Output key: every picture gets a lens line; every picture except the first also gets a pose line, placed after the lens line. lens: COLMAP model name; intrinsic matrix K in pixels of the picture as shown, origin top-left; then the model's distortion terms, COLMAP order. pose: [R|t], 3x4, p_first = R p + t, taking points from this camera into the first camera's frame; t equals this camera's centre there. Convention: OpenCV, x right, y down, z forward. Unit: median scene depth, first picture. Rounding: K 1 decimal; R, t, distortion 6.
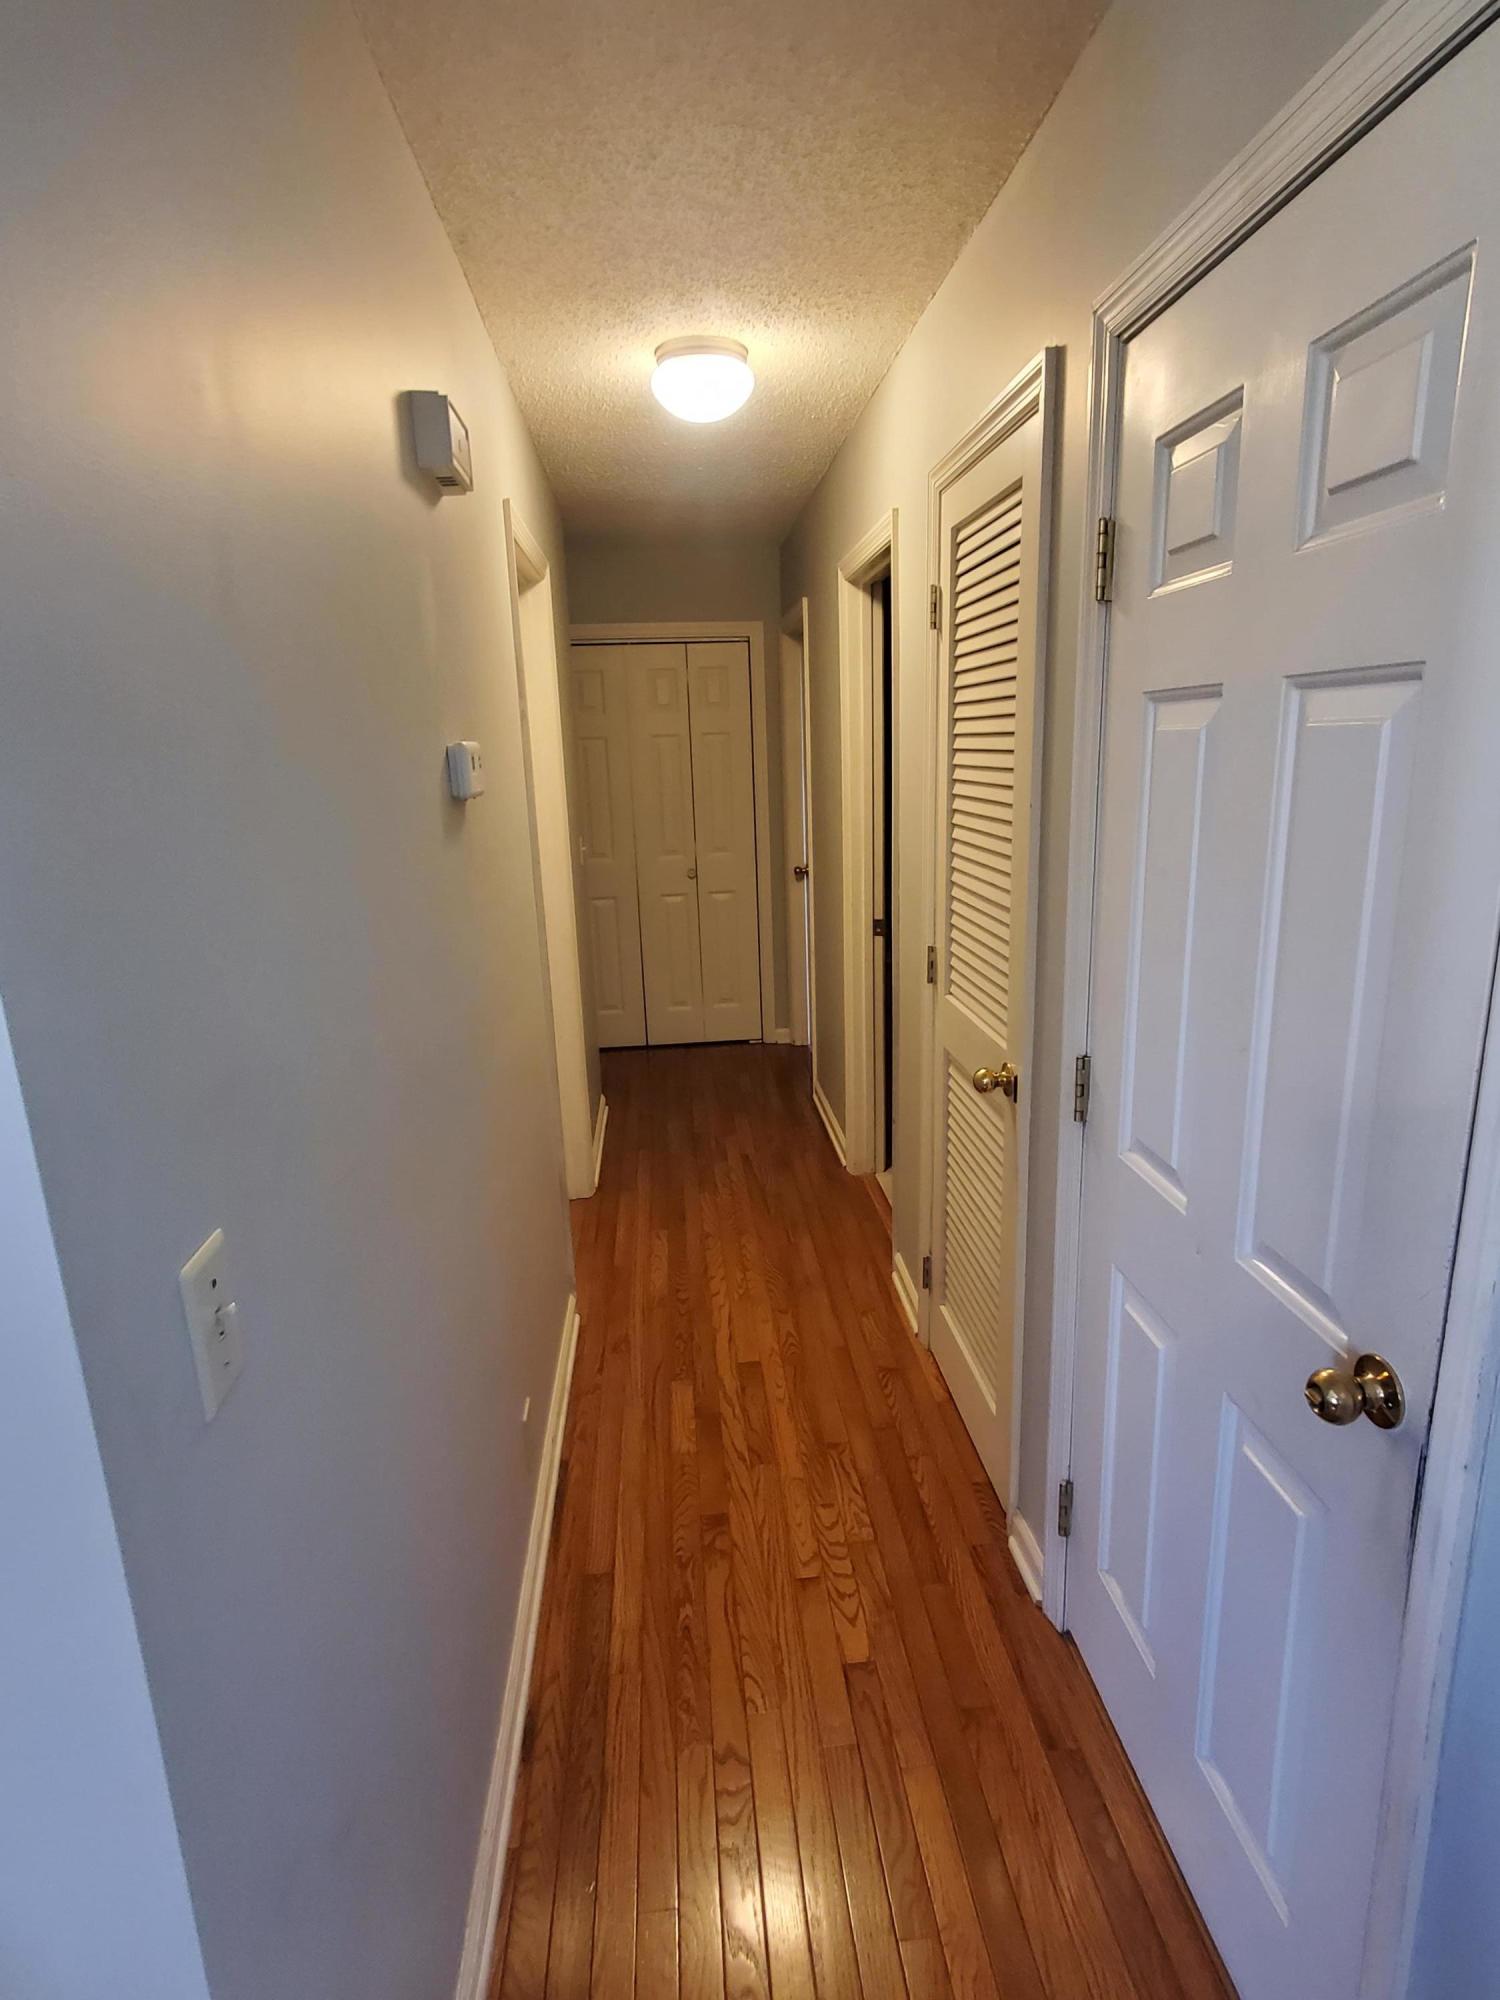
lens RADIAL K [[1044.1, 0, 750.8], [0, 1044.1, 998.6], [0, 0, 1]] dist [-0.009224, 0.001758]
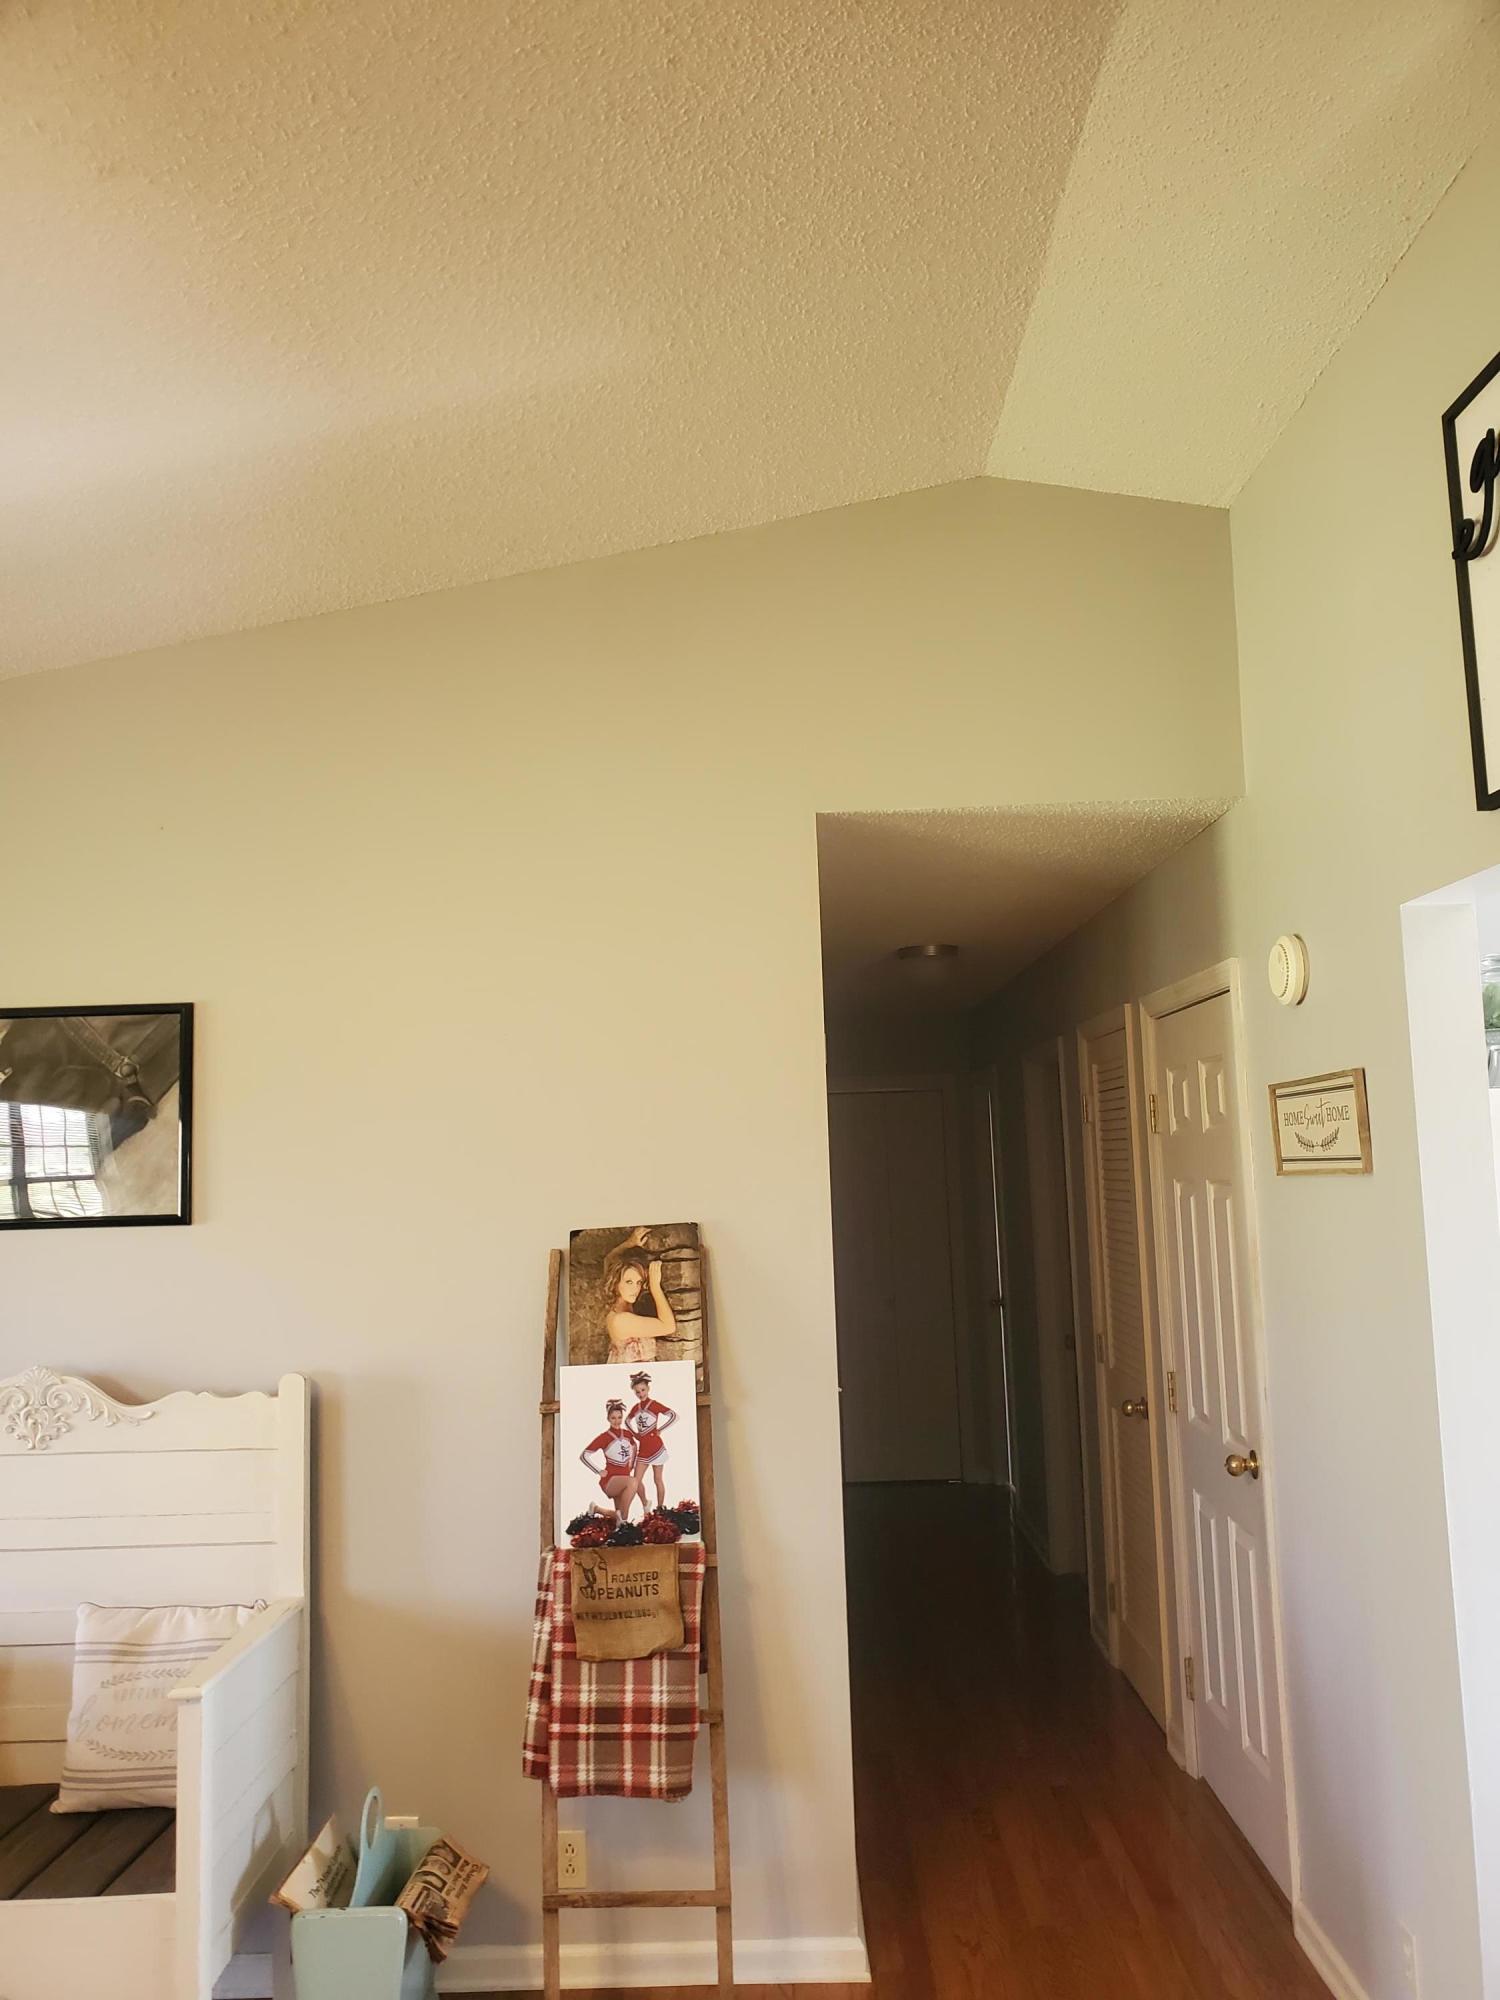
lens RADIAL K [[1516.1, 0, 750.5], [0, 1516.1, 999.1], [0, 0, 1]] dist [-0.000991, 0.000227]
pose [[0.995121, -0.006943, -0.098418, -0.043843], [-0.026960, 0.940422, -0.338940, 0.104034], [0.094908, 0.339940, 0.935646, -0.520128]]
